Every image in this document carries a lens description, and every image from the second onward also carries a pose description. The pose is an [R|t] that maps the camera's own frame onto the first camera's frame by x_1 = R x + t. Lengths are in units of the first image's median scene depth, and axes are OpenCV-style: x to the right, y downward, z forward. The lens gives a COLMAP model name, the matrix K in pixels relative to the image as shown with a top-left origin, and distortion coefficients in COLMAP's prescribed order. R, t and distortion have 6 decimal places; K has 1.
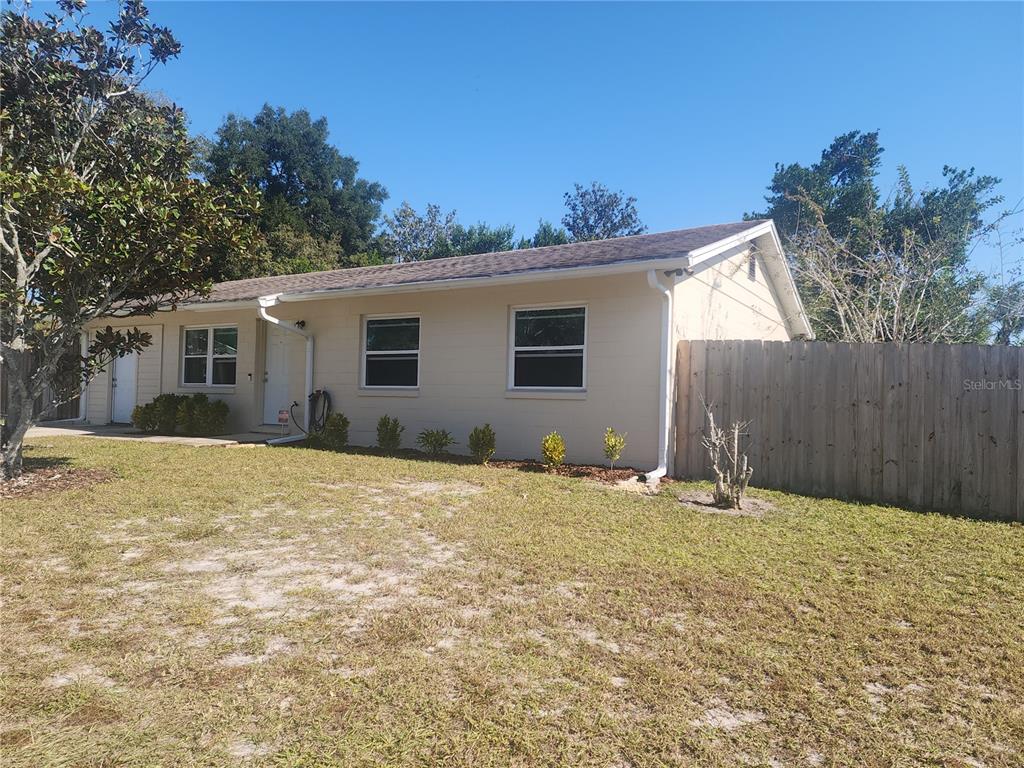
lens RADIAL K [[684.4, 0, 515.6], [0, 684.4, 387.8], [0, 0, 1]] dist [0.091981, -0.079138]
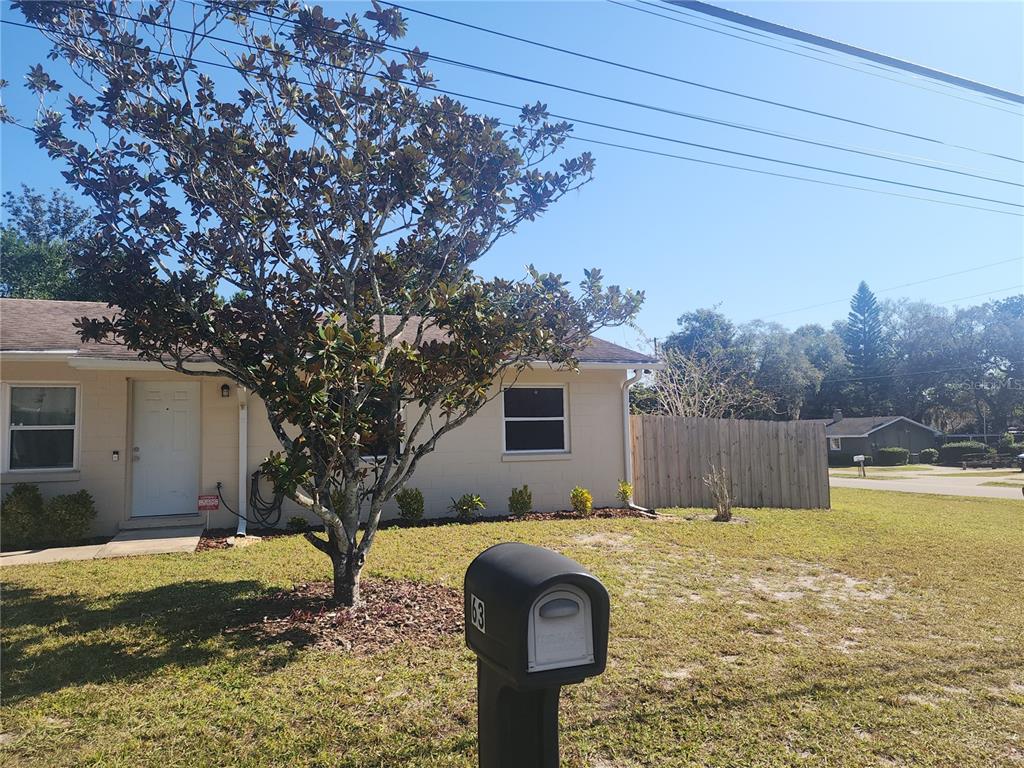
lens RADIAL K [[684.4, 0, 515.6], [0, 684.4, 387.8], [0, 0, 1]] dist [0.091981, -0.079138]
pose [[0.599979, 0.020166, 0.799762, -0.982374], [0.020273, 0.998978, -0.040399, -0.066033], [-0.799759, 0.040452, 0.598957, 0.287169]]
